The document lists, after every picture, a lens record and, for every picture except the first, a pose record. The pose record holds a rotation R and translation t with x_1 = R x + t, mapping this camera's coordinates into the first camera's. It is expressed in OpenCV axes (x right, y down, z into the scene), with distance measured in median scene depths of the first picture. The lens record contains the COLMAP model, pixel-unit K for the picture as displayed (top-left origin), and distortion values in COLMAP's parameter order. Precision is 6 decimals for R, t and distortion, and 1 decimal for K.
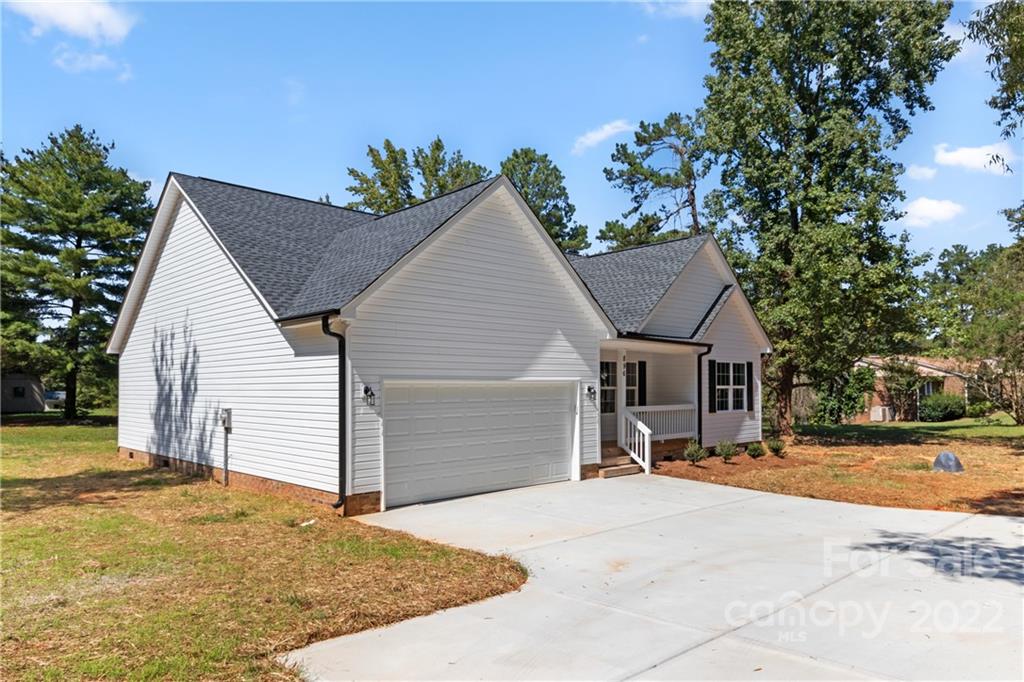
lens RADIAL K [[681.7, 0, 512.0], [0, 681.7, 341.0], [0, 0, 1]] dist [-0.003843, -0.000356]
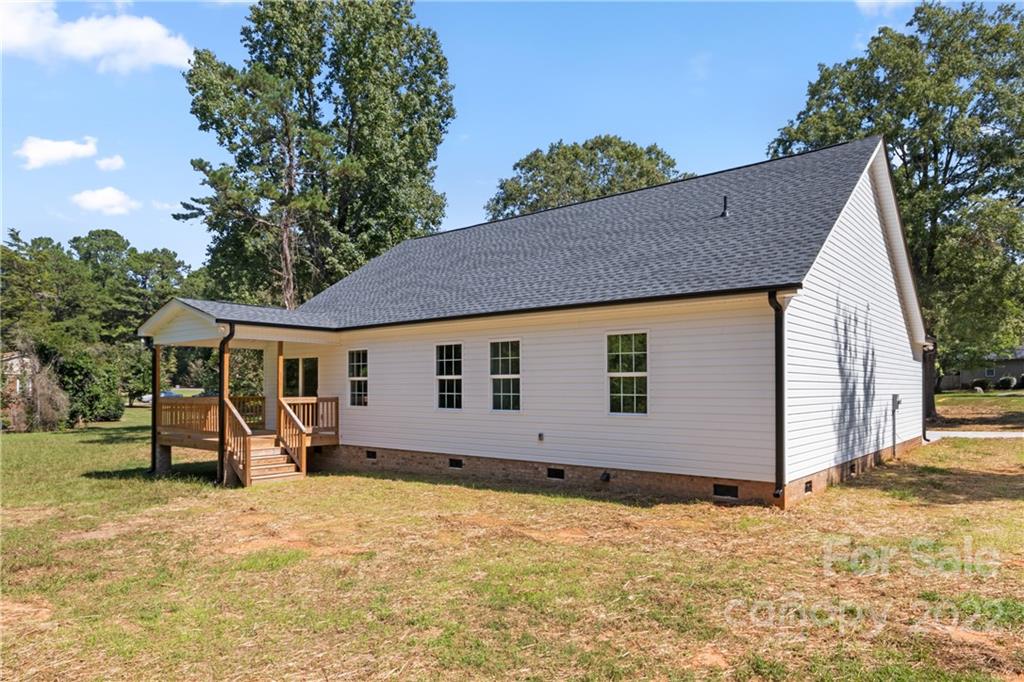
lens RADIAL K [[647.2, 0, 512.0], [0, 647.2, 341.0], [0, 0, 1]] dist [0.000399, 0.000243]
pose [[-0.116294, 0.076344, 0.990276, -1.163430], [-0.071670, 0.993797, -0.085032, 0.105012], [-0.990626, -0.080862, -0.110102, 1.425217]]
